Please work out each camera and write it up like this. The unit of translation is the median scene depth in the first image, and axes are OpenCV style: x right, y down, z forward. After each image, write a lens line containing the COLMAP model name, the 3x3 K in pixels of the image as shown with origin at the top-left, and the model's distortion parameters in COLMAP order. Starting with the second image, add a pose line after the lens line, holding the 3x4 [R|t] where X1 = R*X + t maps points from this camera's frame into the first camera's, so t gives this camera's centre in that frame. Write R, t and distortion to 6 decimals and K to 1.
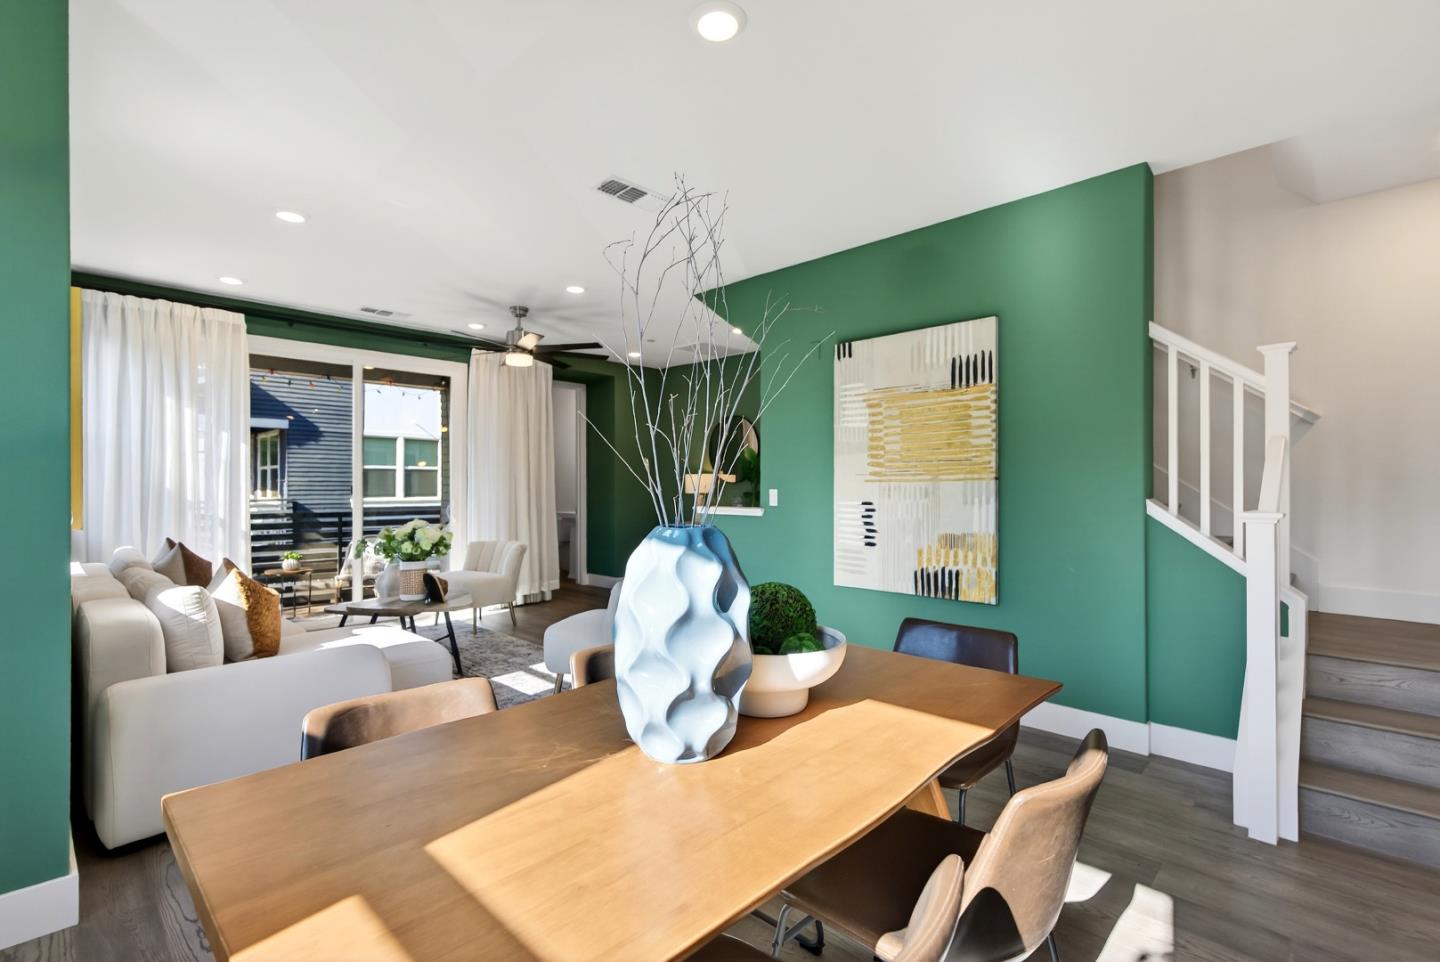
lens RADIAL K [[656.9, 0, 723.1], [0, 656.9, 480.4], [0, 0, 1]] dist [0.000634, 0.000265]
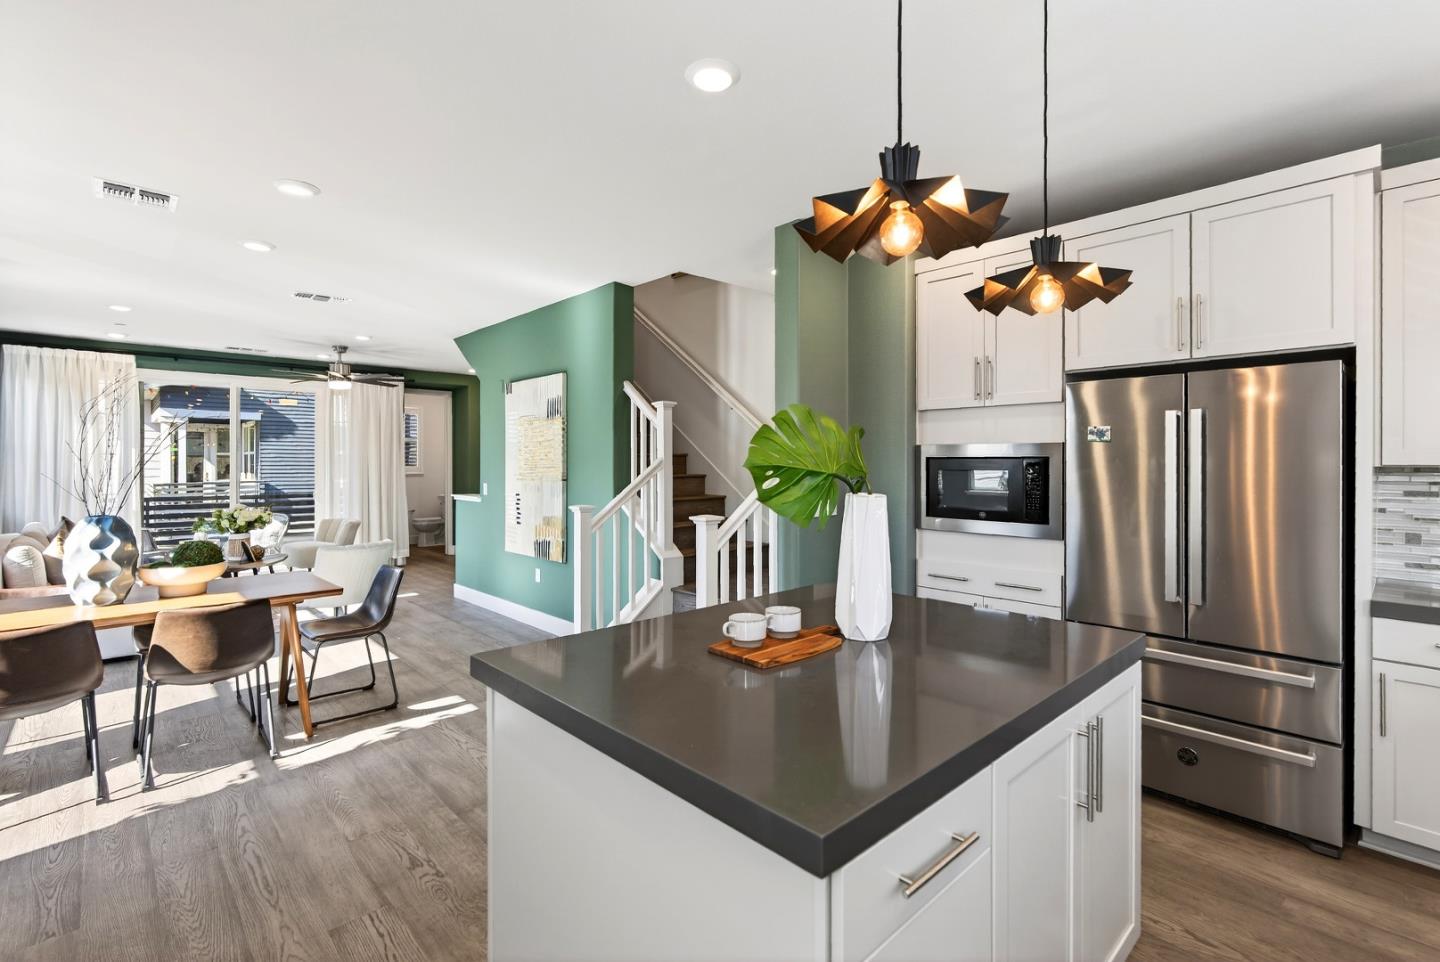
lens RADIAL K [[650.9, 0, 721.6], [0, 650.9, 463.0], [0, 0, 1]] dist [0.001571, -0.000113]
pose [[0.999167, 0.000166, -0.040806, 0.621615], [0.000153, 0.999969, 0.007815, -0.039675], [0.040806, -0.007814, 0.999137, -0.359422]]
